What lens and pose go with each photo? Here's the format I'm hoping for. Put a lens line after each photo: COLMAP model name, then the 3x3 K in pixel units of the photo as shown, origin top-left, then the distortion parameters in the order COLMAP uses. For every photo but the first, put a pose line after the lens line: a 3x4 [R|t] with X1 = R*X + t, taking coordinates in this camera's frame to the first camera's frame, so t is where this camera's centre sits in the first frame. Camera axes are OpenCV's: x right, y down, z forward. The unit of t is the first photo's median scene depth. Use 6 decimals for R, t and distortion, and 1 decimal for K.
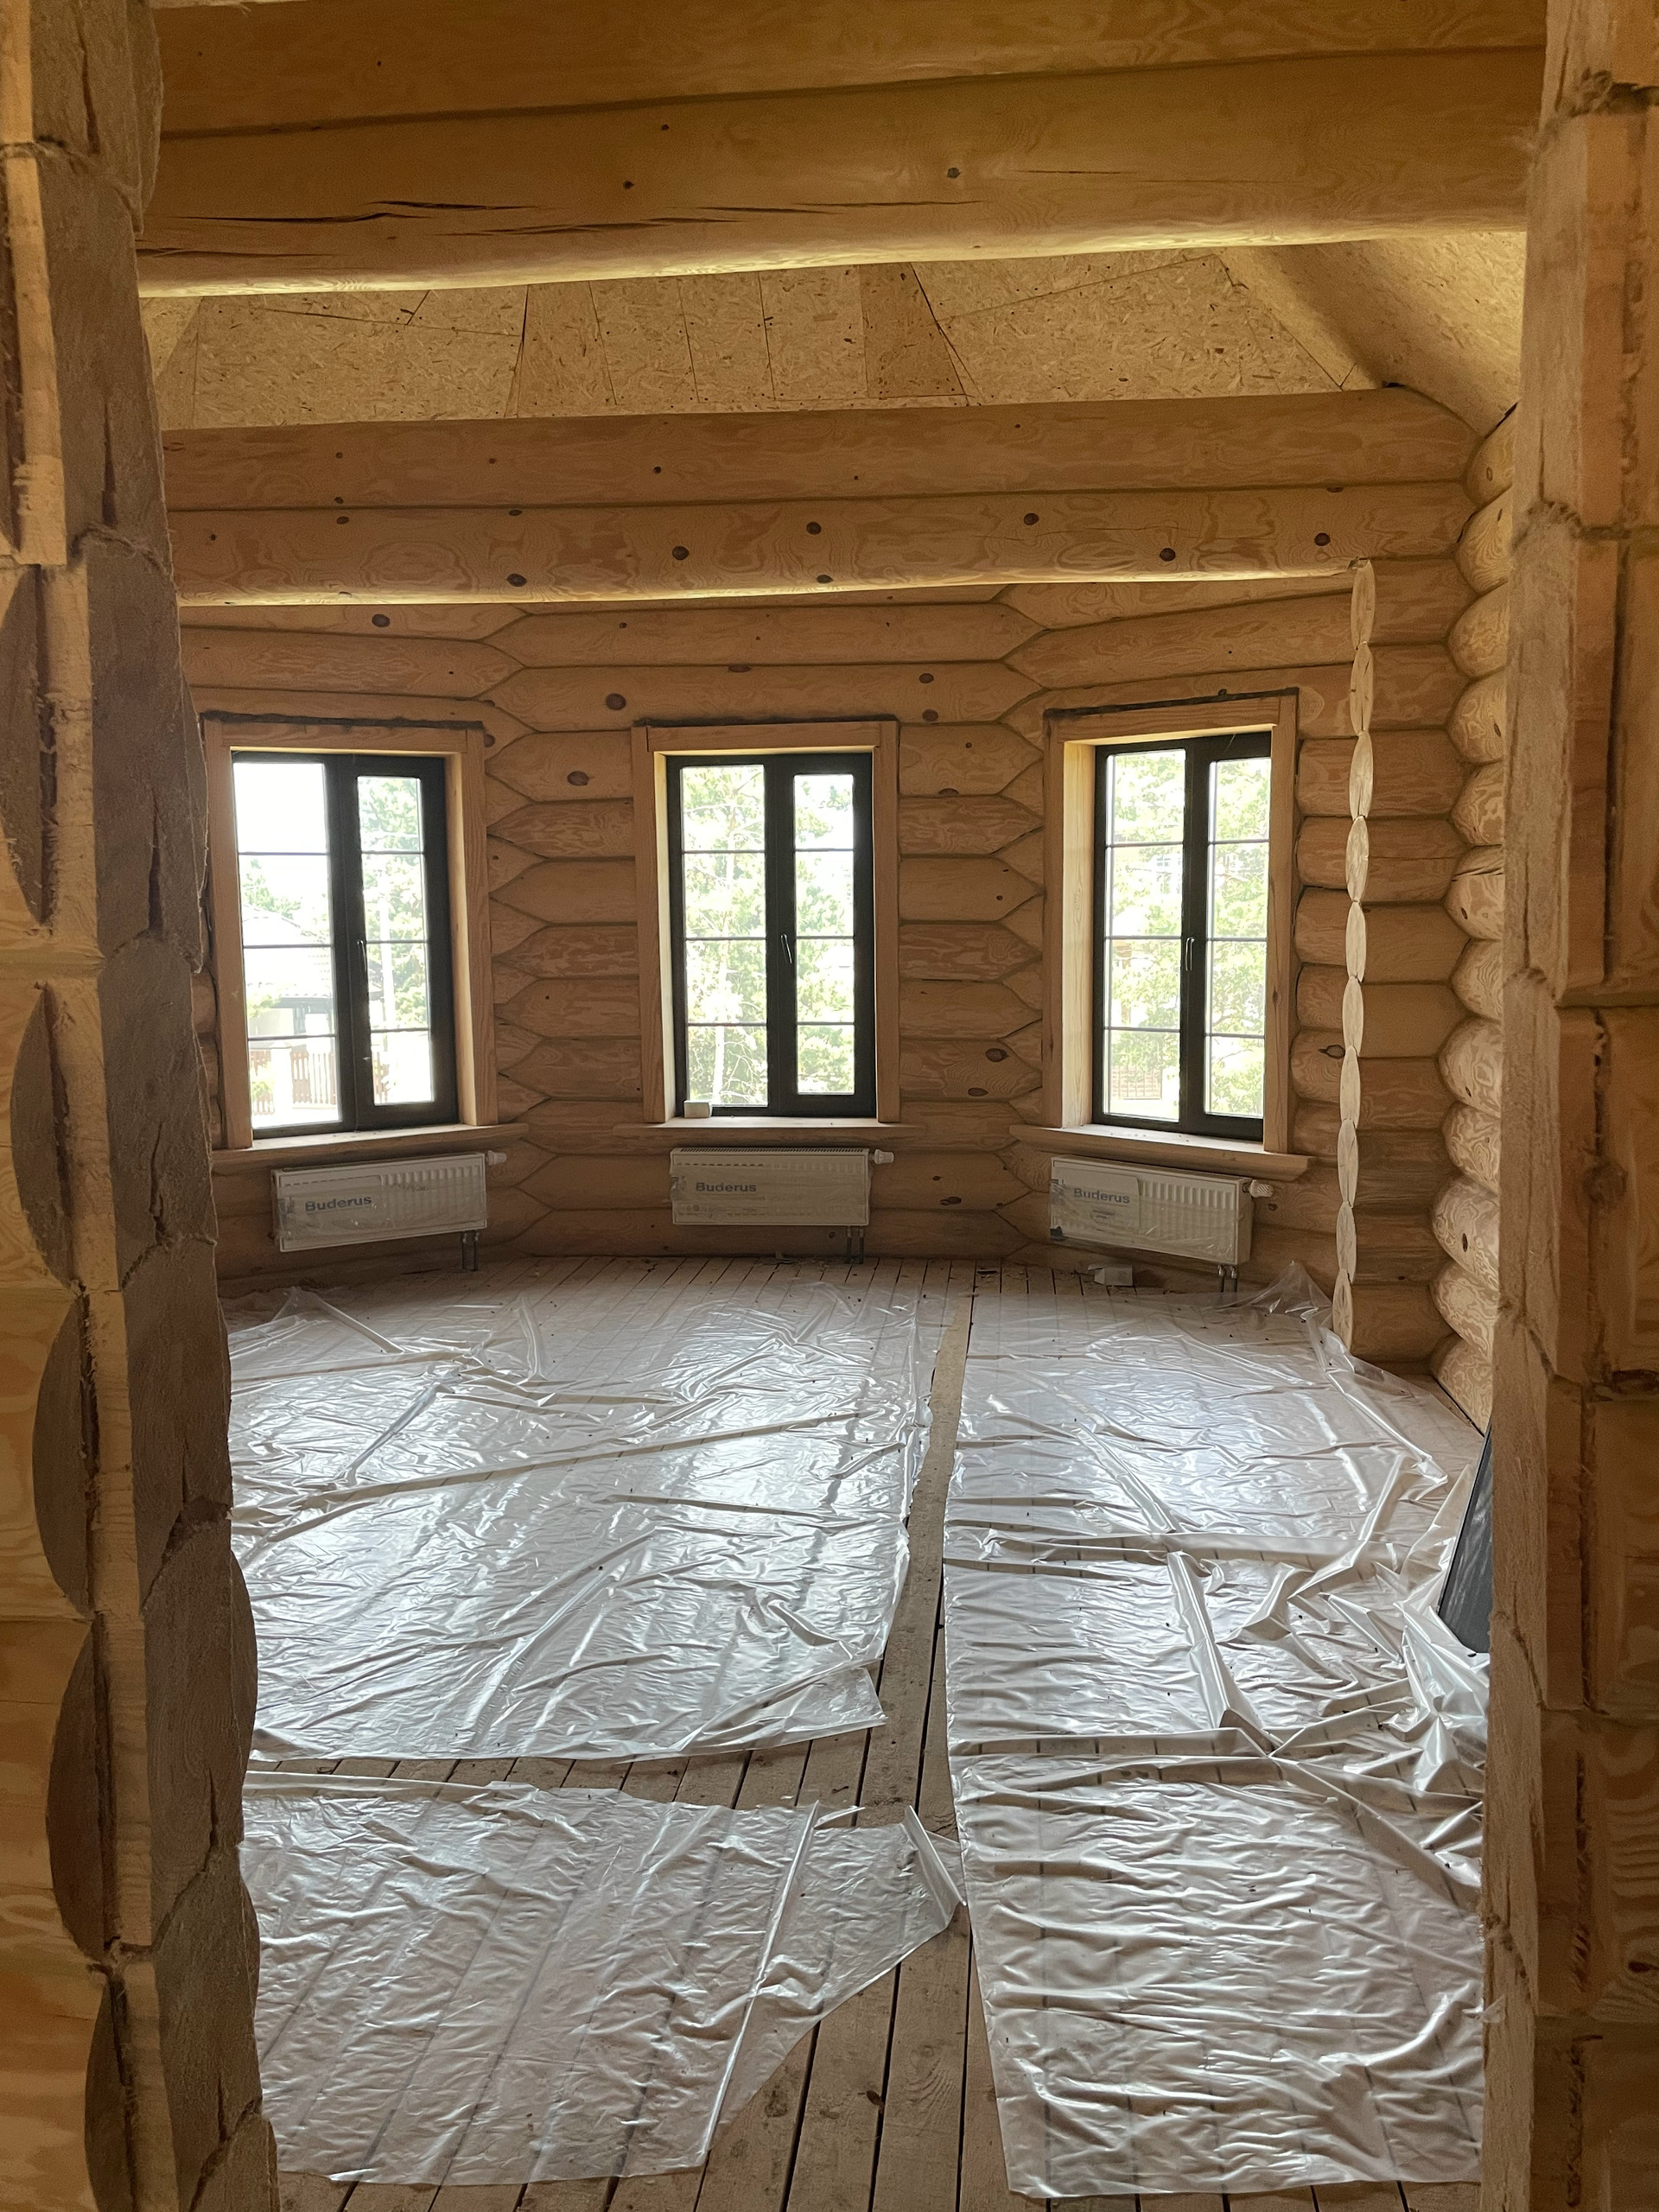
lens RADIAL K [[1641.5, 0, 829.5], [0, 1641.5, 1106.0], [0, 0, 1]] dist [0.057879, -0.061372]
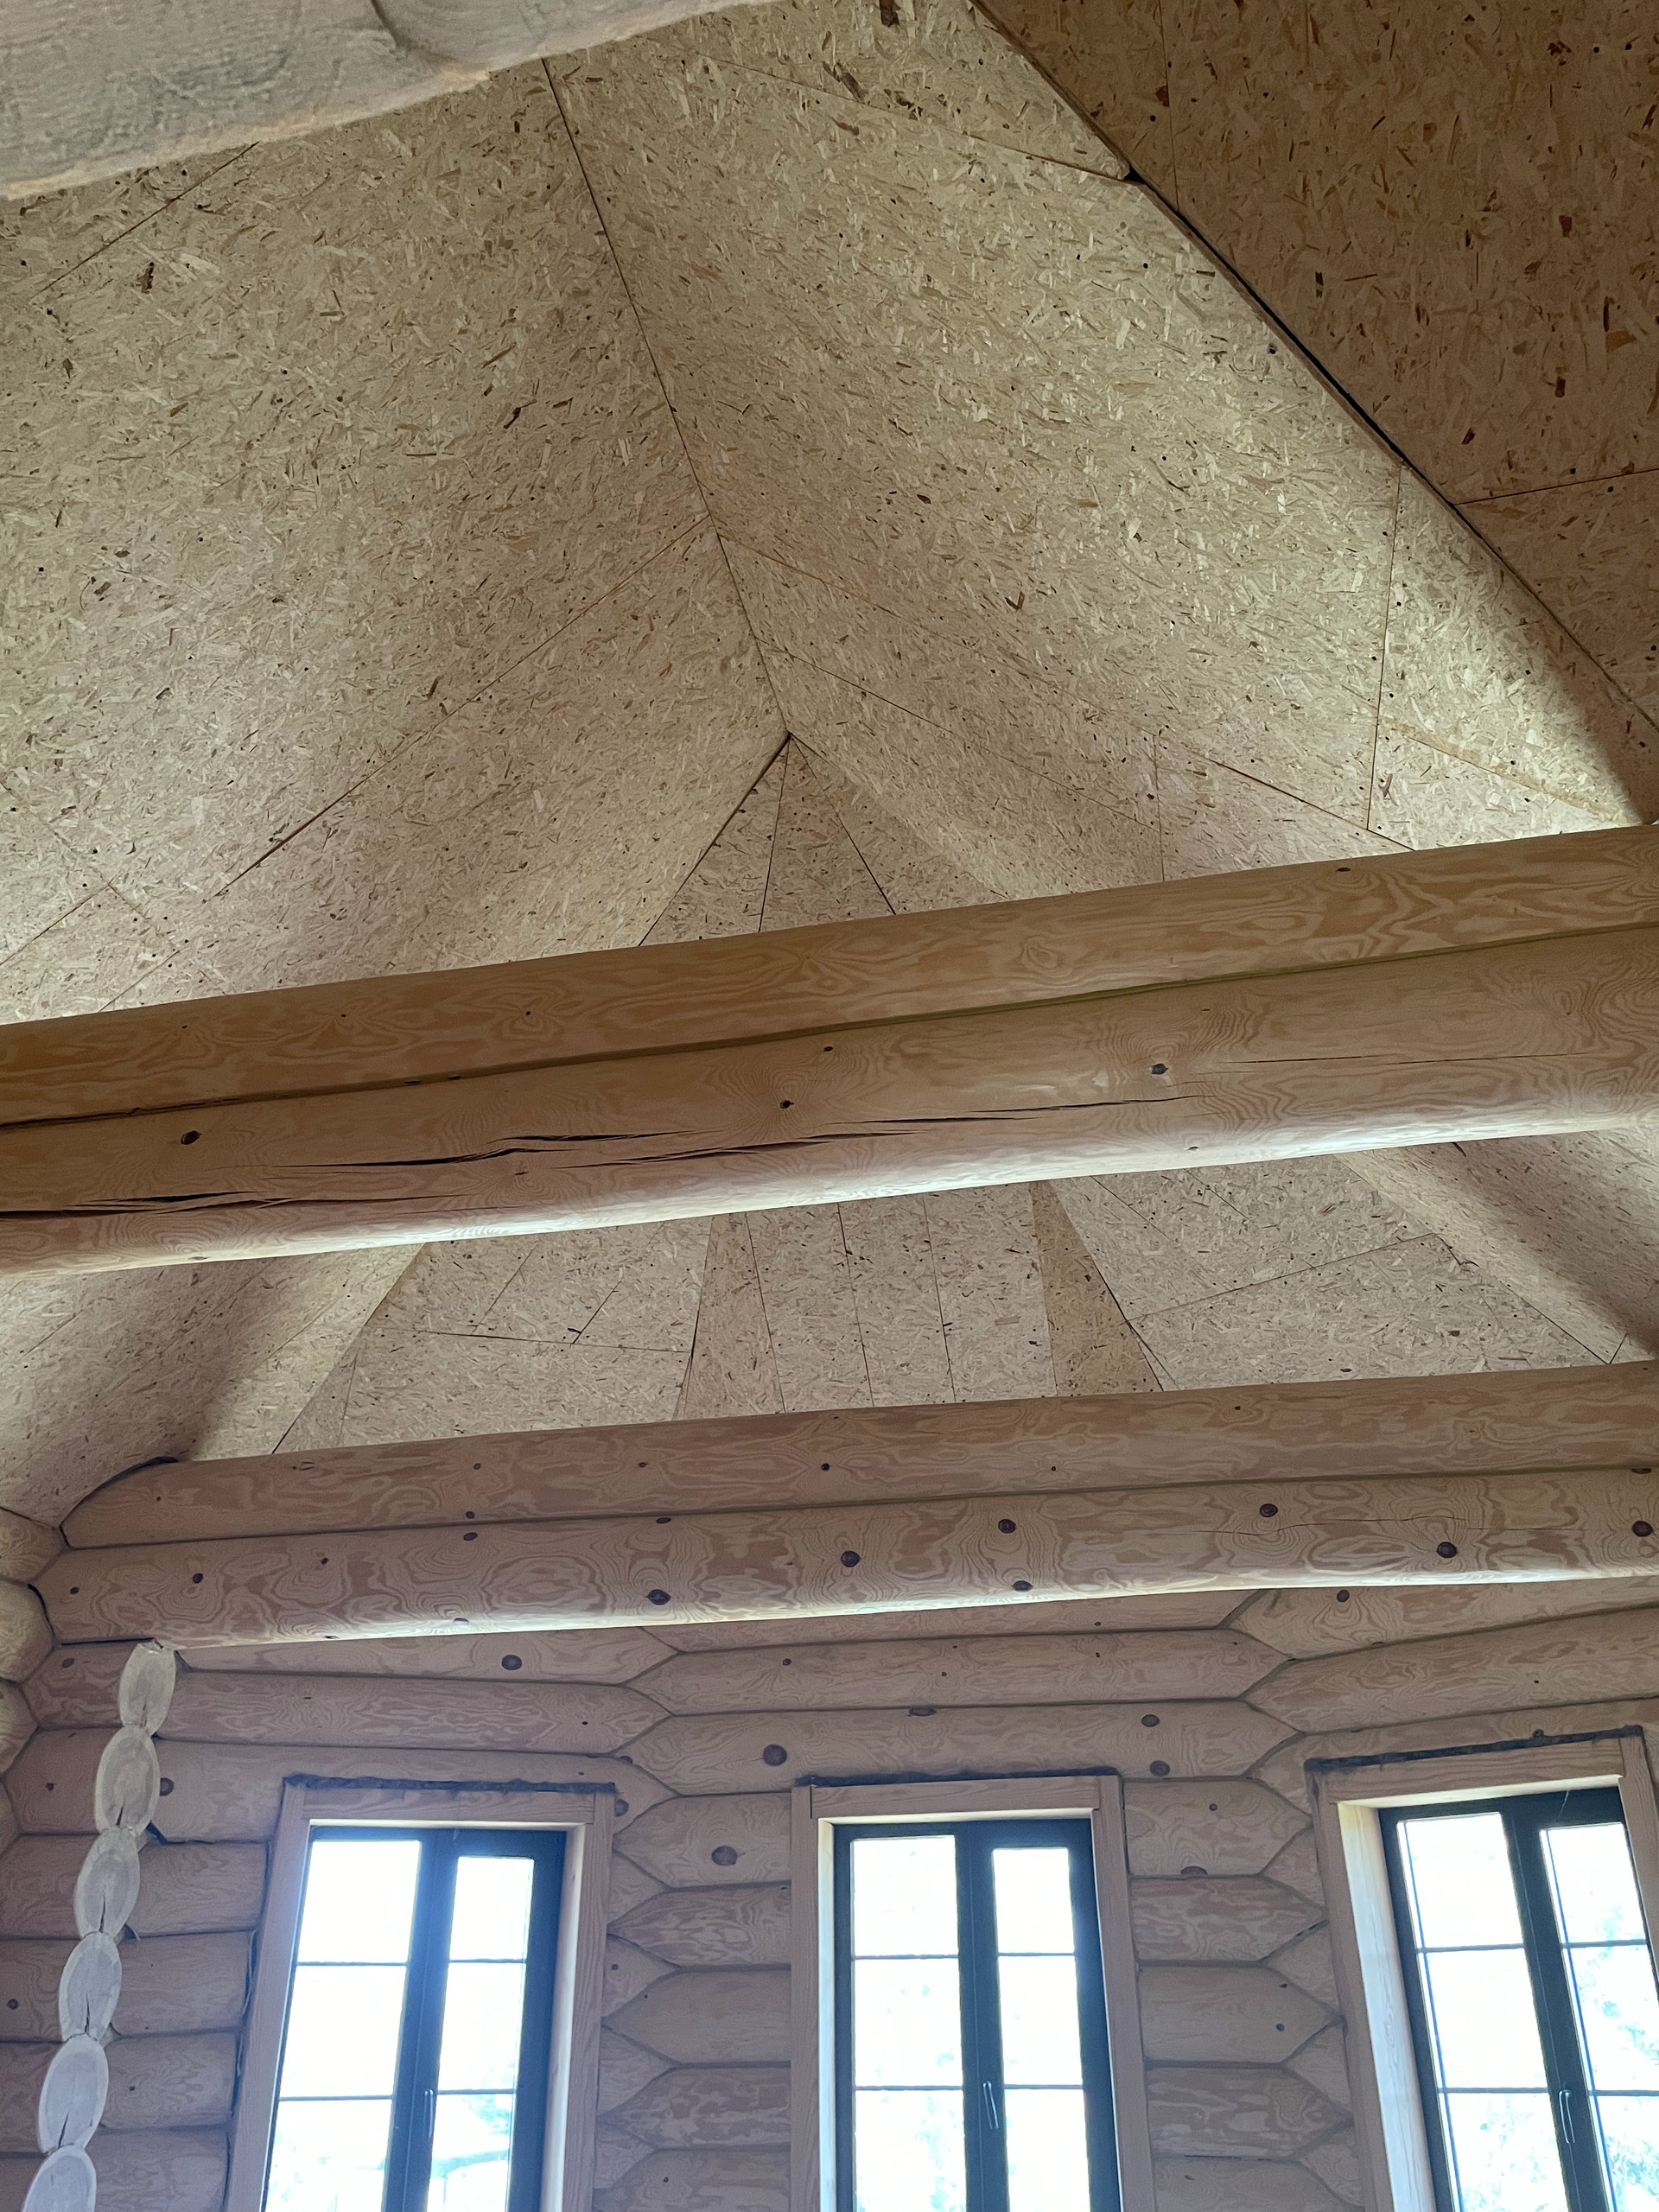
lens RADIAL K [[1683.5, 0, 840.7], [0, 1683.5, 1094.4], [0, 0, 1]] dist [0.100199, -0.136002]
pose [[0.995045, -0.045080, -0.088620, -0.006013], [-0.015137, 0.812235, -0.583134, -0.017379], [0.098268, 0.581586, 0.807528, 0.133208]]
